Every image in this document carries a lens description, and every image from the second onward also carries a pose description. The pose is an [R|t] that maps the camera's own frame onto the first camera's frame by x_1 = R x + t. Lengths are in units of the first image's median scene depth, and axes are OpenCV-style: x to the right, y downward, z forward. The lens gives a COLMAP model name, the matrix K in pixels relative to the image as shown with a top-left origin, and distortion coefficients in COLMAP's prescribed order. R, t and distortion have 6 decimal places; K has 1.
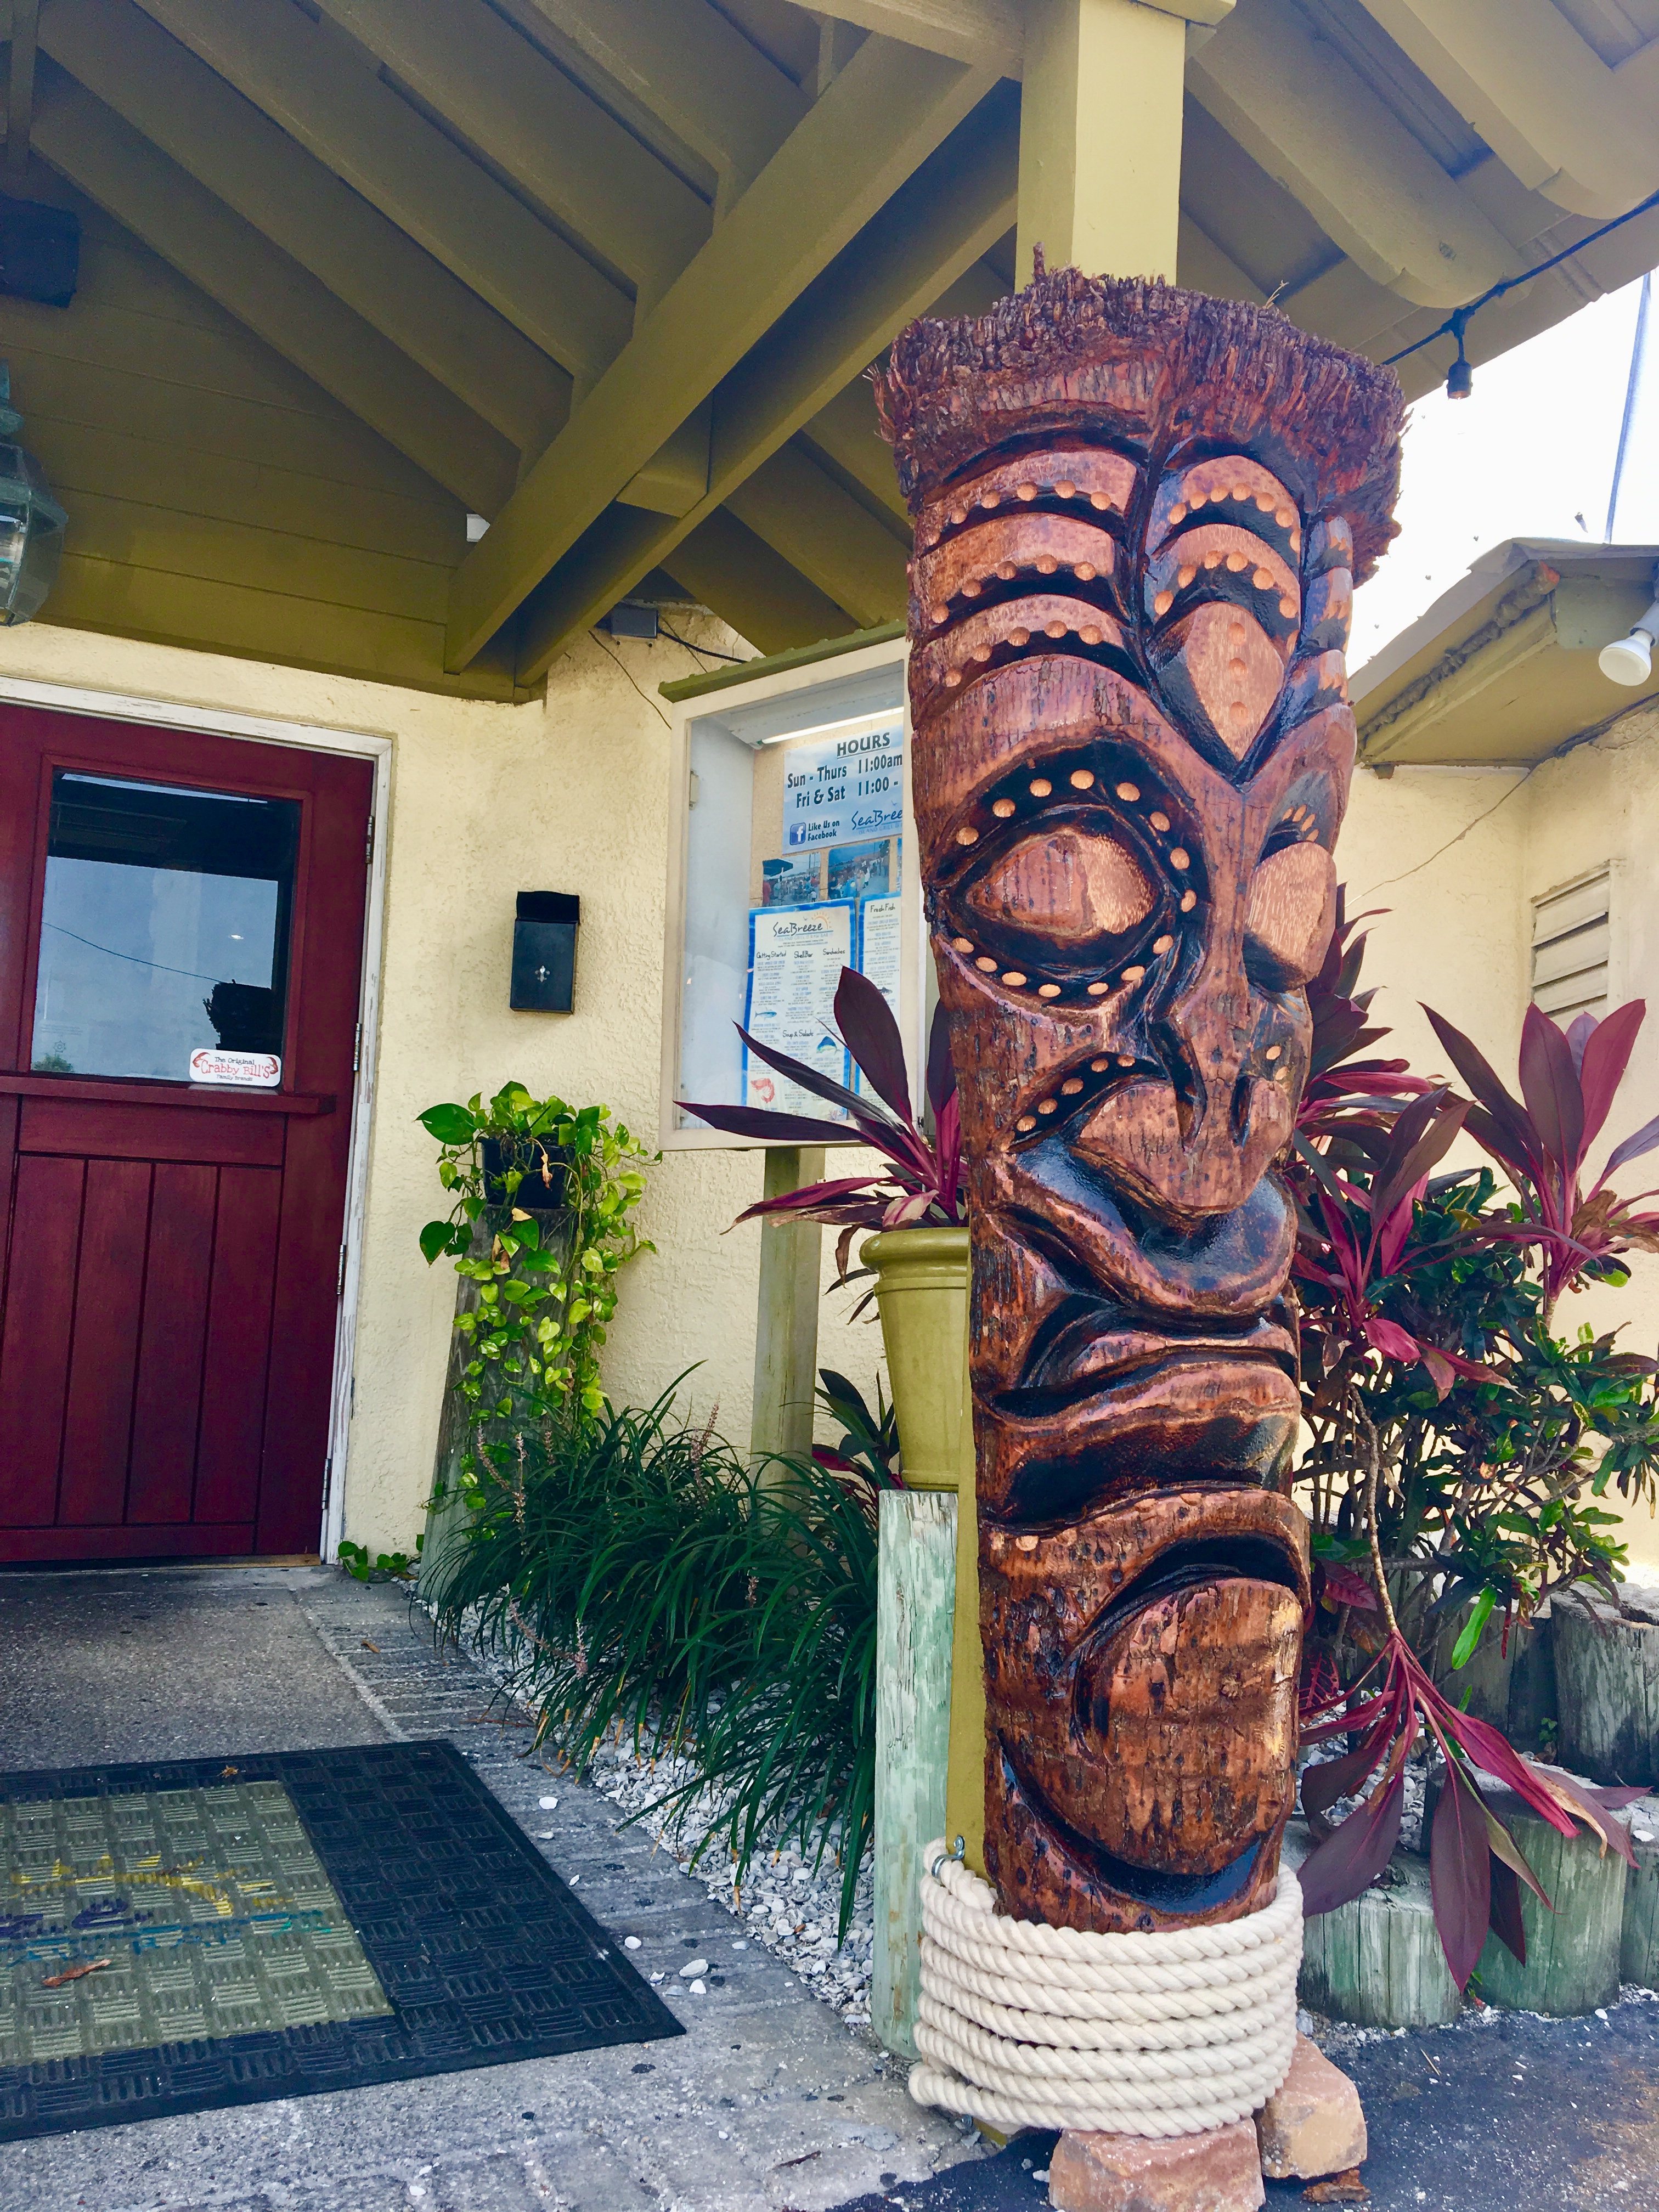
lens RADIAL K [[1862.7, 0, 829.5], [0, 1862.7, 1106.0], [0, 0, 1]] dist [0.097138, -0.144956]
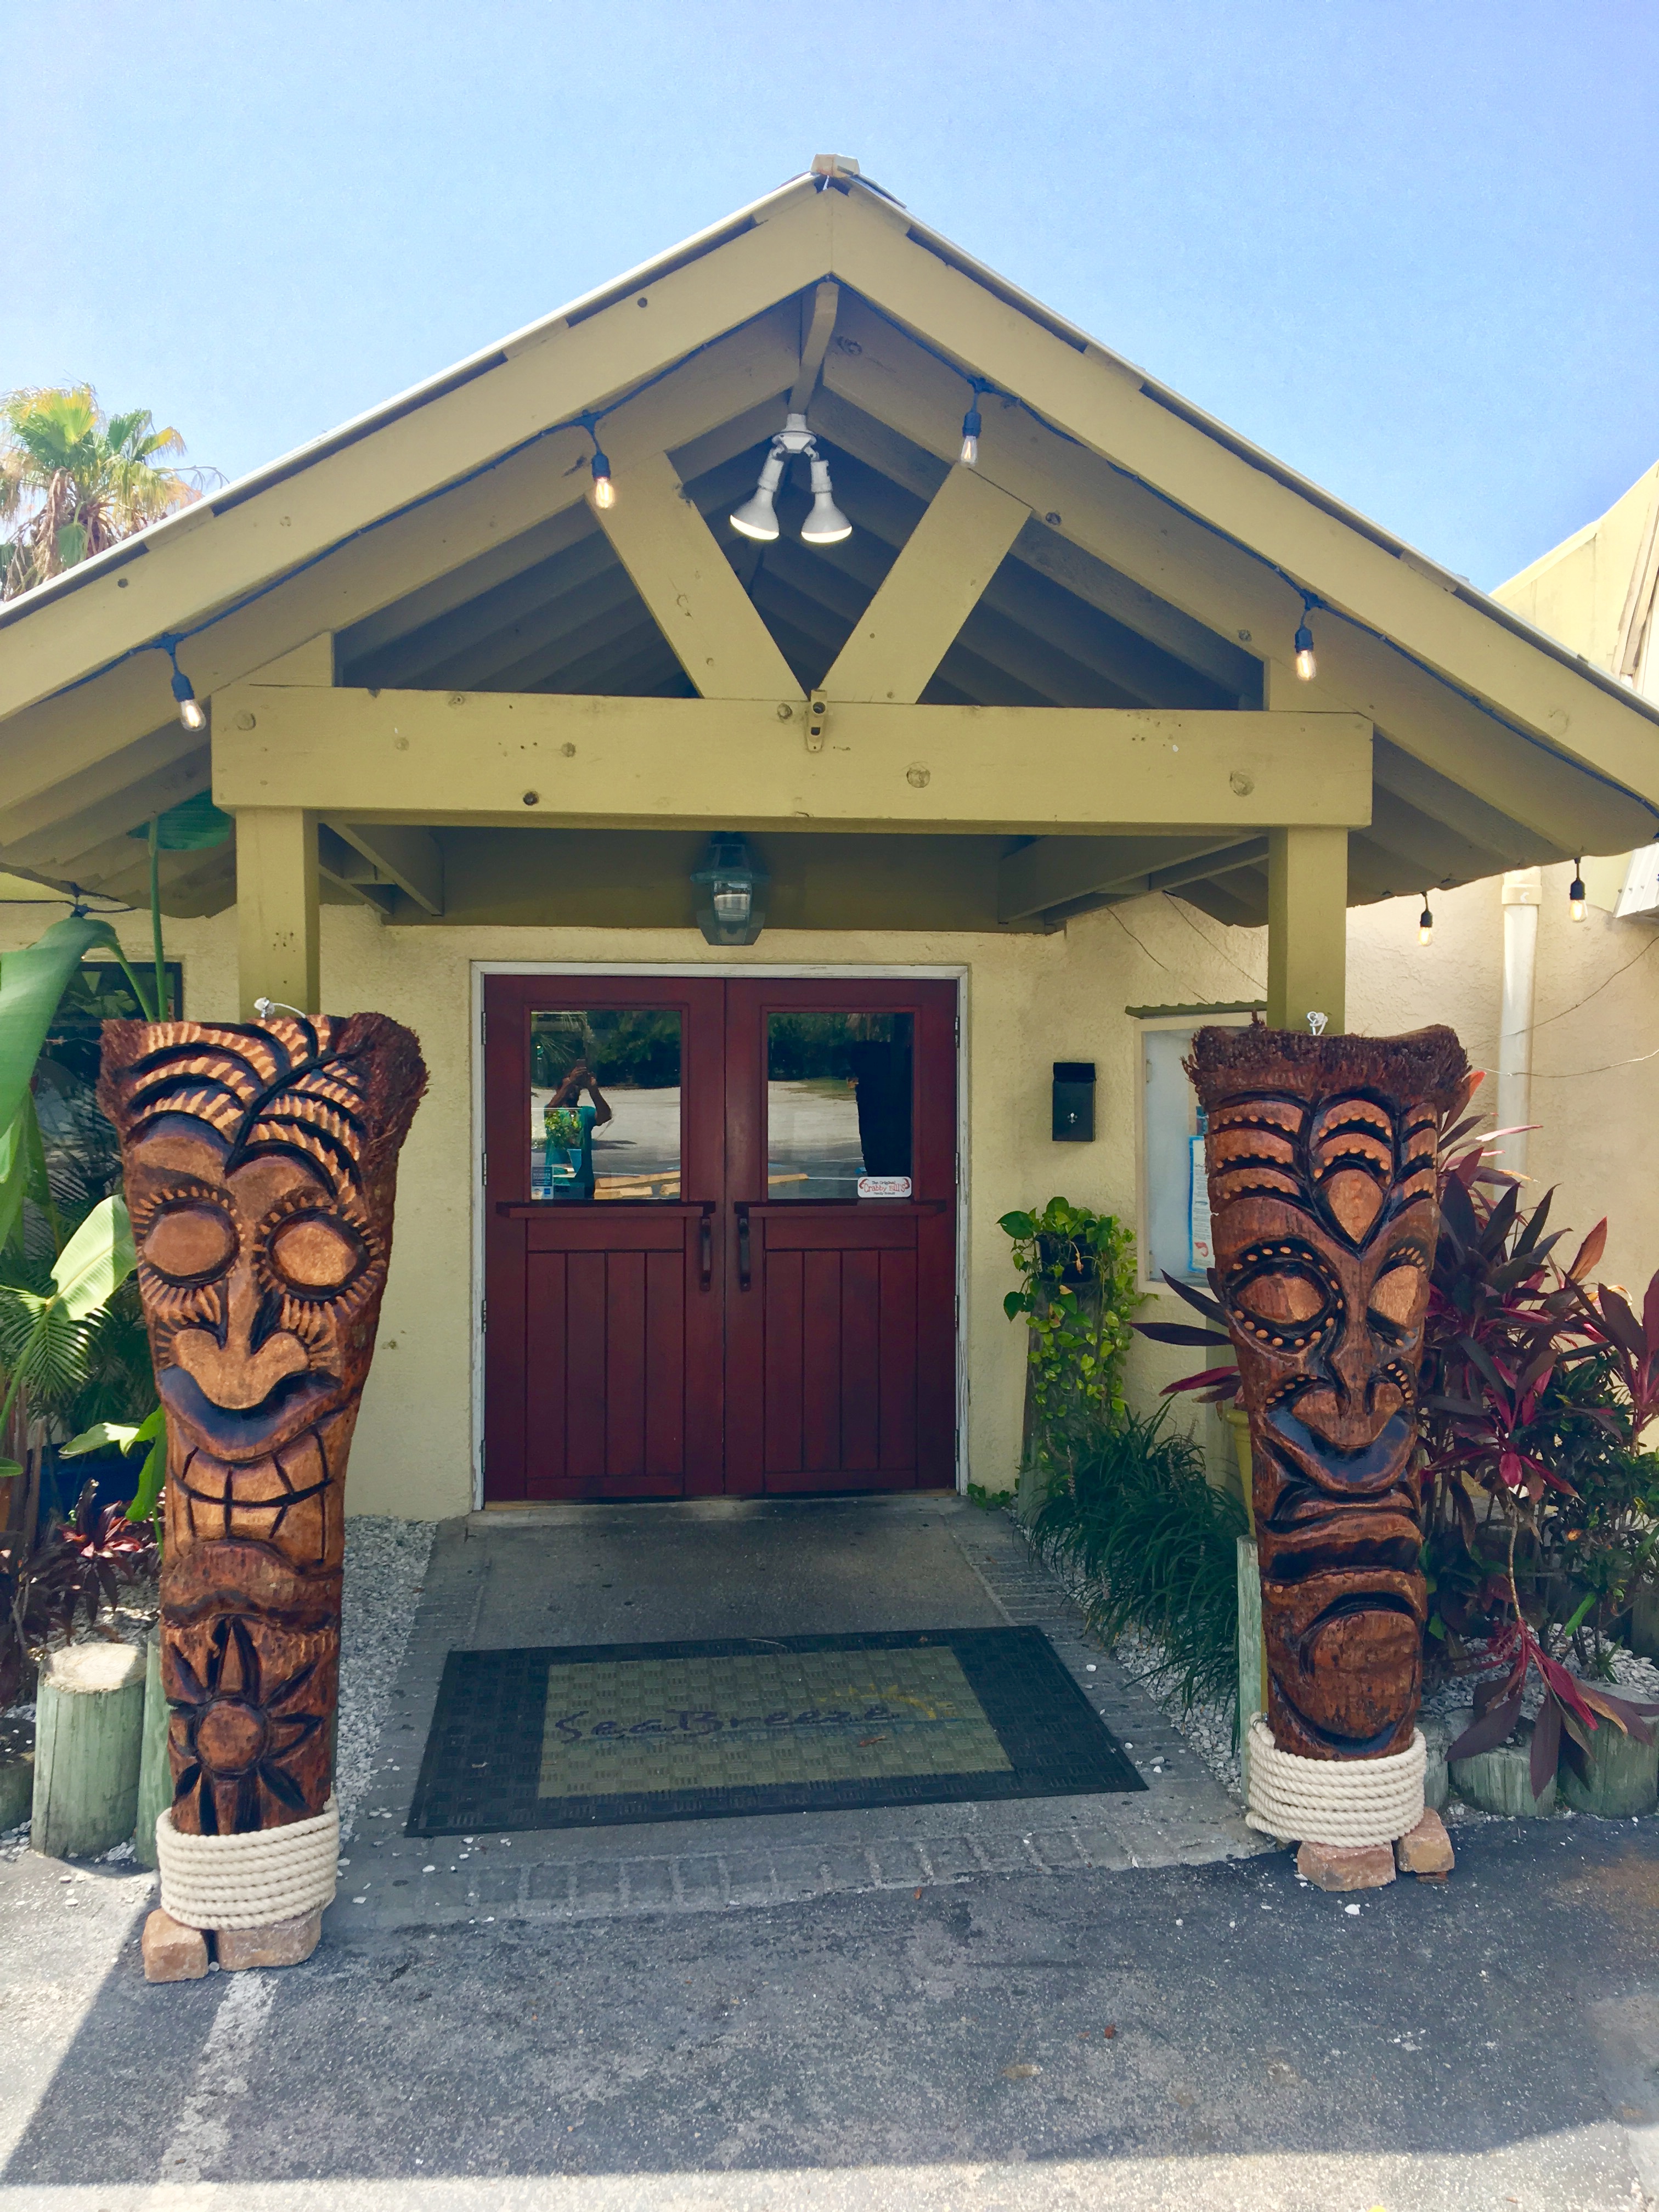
lens RADIAL K [[1862.7, 0, 829.5], [0, 1862.7, 1106.0], [0, 0, 1]] dist [0.097138, -0.144956]
pose [[0.951046, -0.036658, -0.306867, 0.282424], [0.067762, 0.993513, 0.091326, -0.533079], [0.301529, -0.107649, 0.947361, -1.121255]]
